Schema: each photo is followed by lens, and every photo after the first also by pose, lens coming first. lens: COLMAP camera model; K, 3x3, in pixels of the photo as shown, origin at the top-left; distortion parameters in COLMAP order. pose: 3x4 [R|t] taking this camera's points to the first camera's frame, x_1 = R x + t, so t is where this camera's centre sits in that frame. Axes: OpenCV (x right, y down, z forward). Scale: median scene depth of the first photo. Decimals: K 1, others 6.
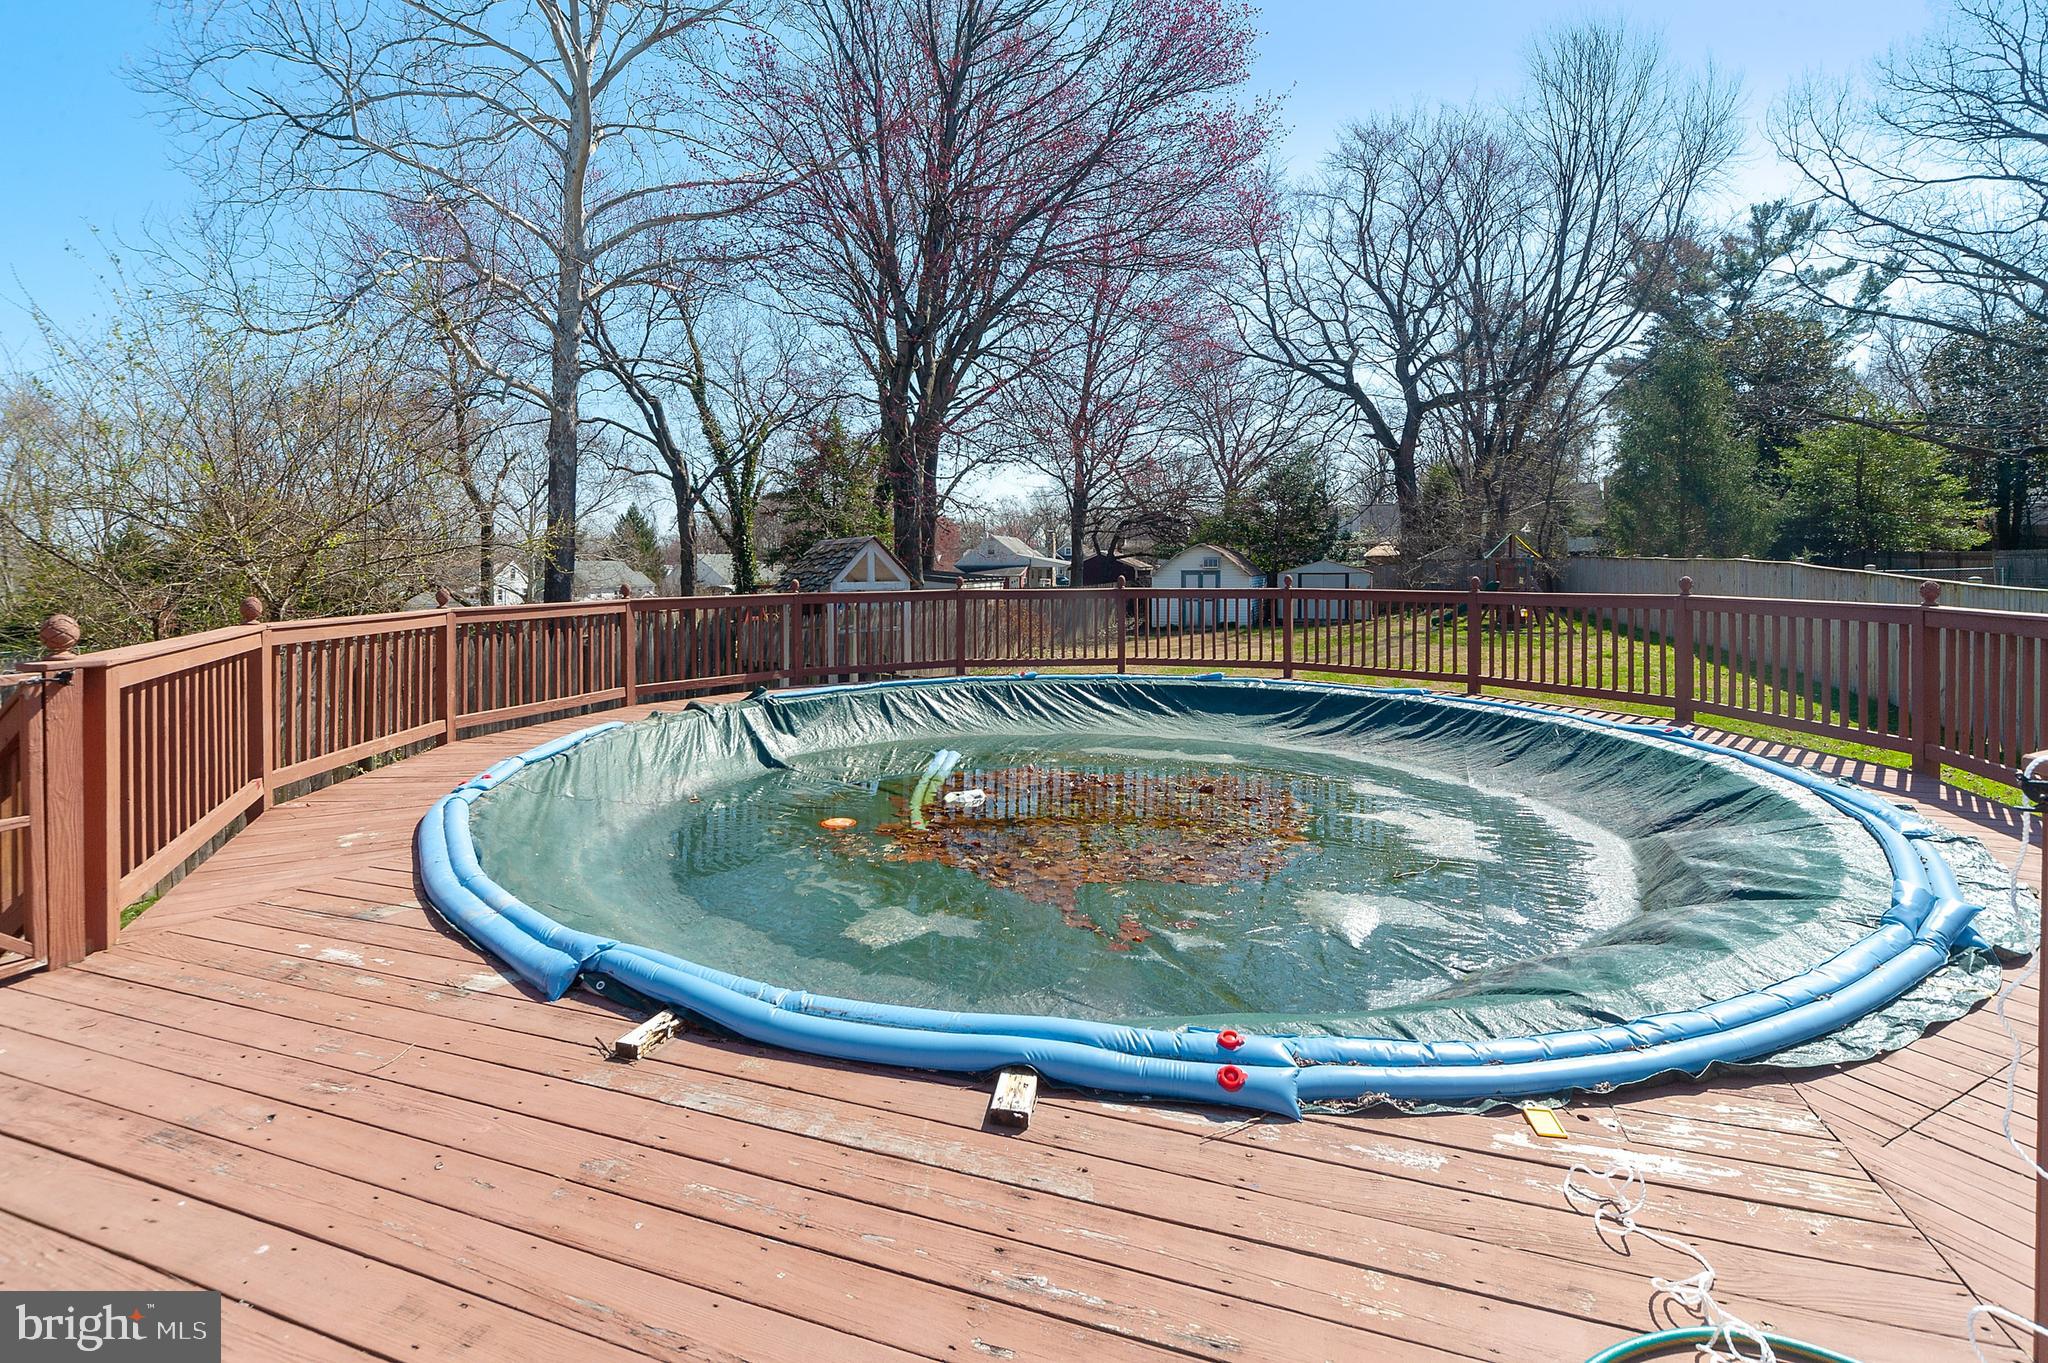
lens RADIAL K [[940.6, 0, 1015.5], [0, 940.6, 585.4], [0, 0, 1]] dist [0.008988, -0.001679]
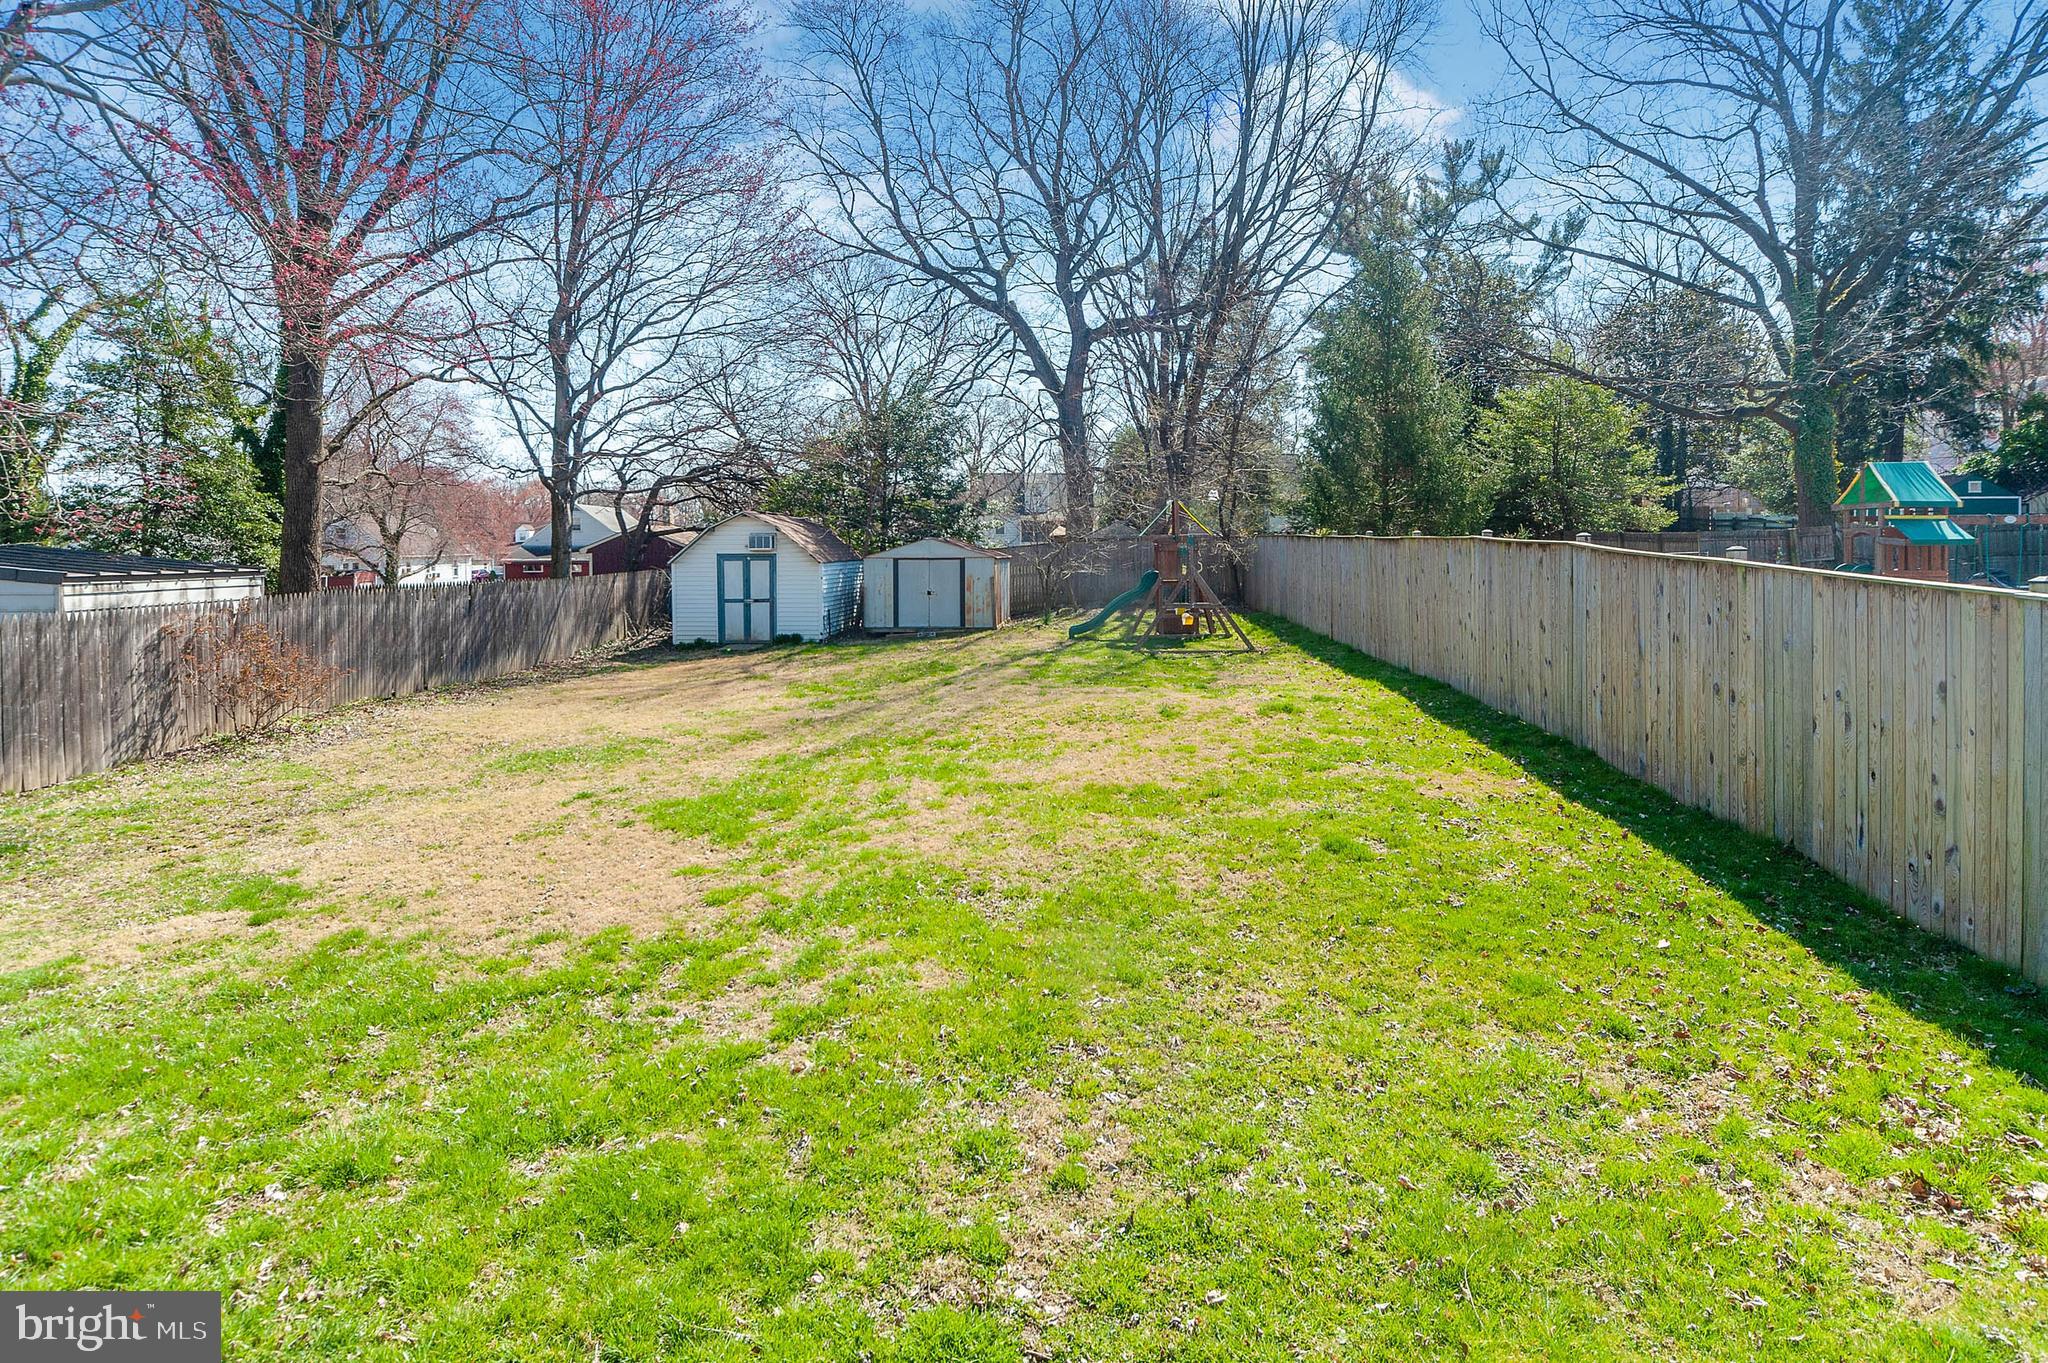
lens RADIAL K [[1082.4, 0, 1024.0], [0, 1082.4, 569.8], [0, 0, 1]] dist [-0.007621, 0.004194]
pose [[0.955343, -0.003241, 0.295482, 0.127759], [0.002051, 0.999988, 0.004338, -0.005364], [-0.295492, -0.003539, 0.955339, 0.191119]]
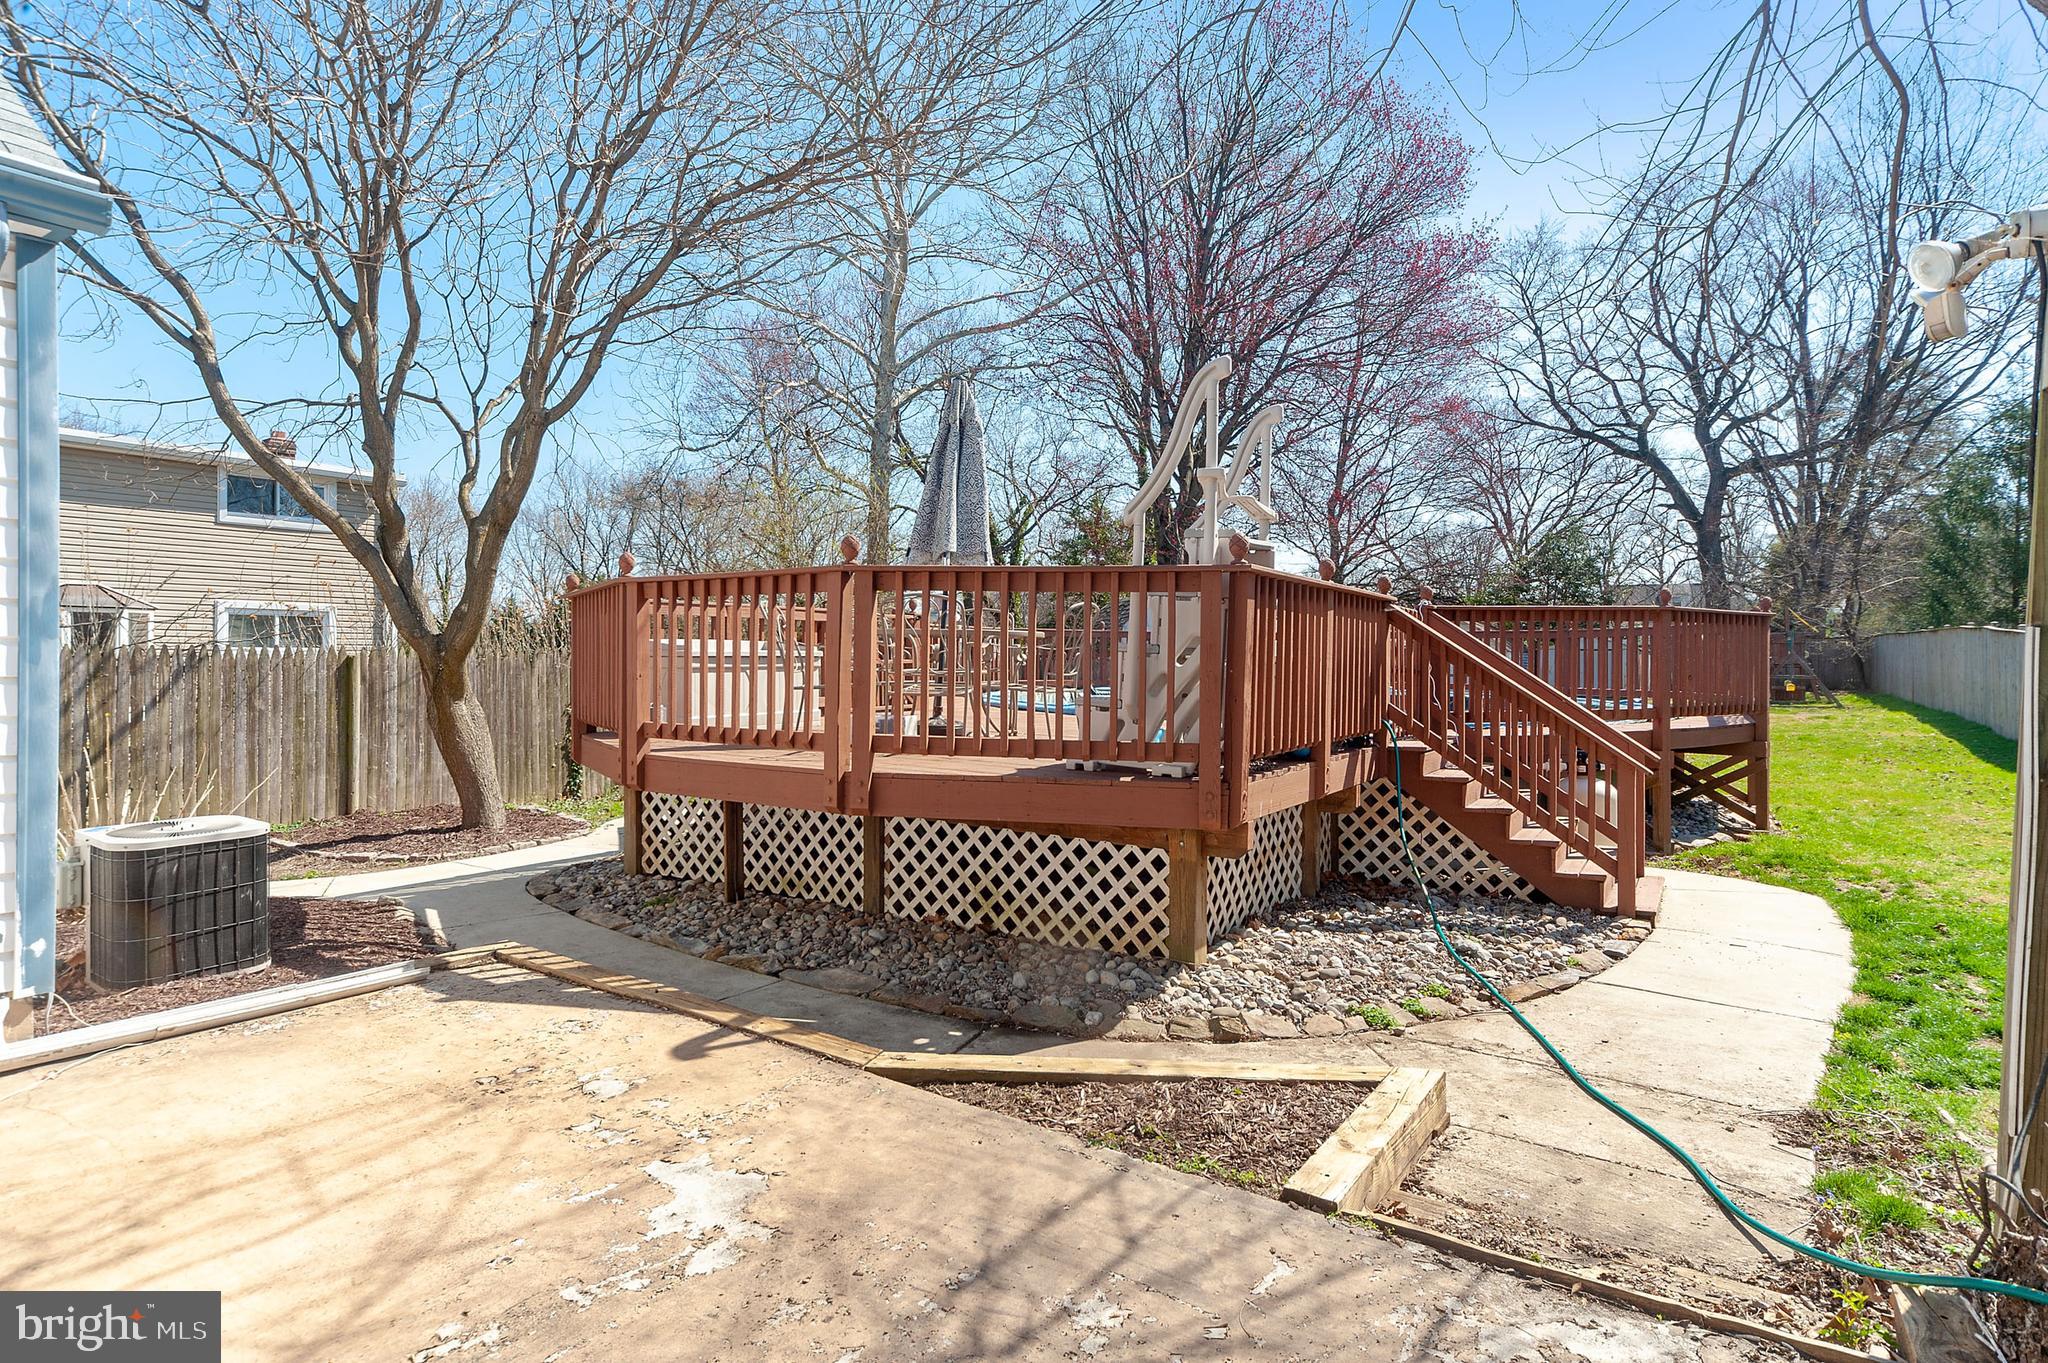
lens RADIAL K [[1082.4, 0, 1010.5], [0, 1082.4, 673.8], [0, 0, 1]] dist [-0.007621, 0.004194]
pose [[0.970593, 0.015575, -0.240223, 0.012527], [-0.017108, 0.999844, -0.004297, 0.022196], [0.240119, 0.008281, 0.970708, -0.186299]]
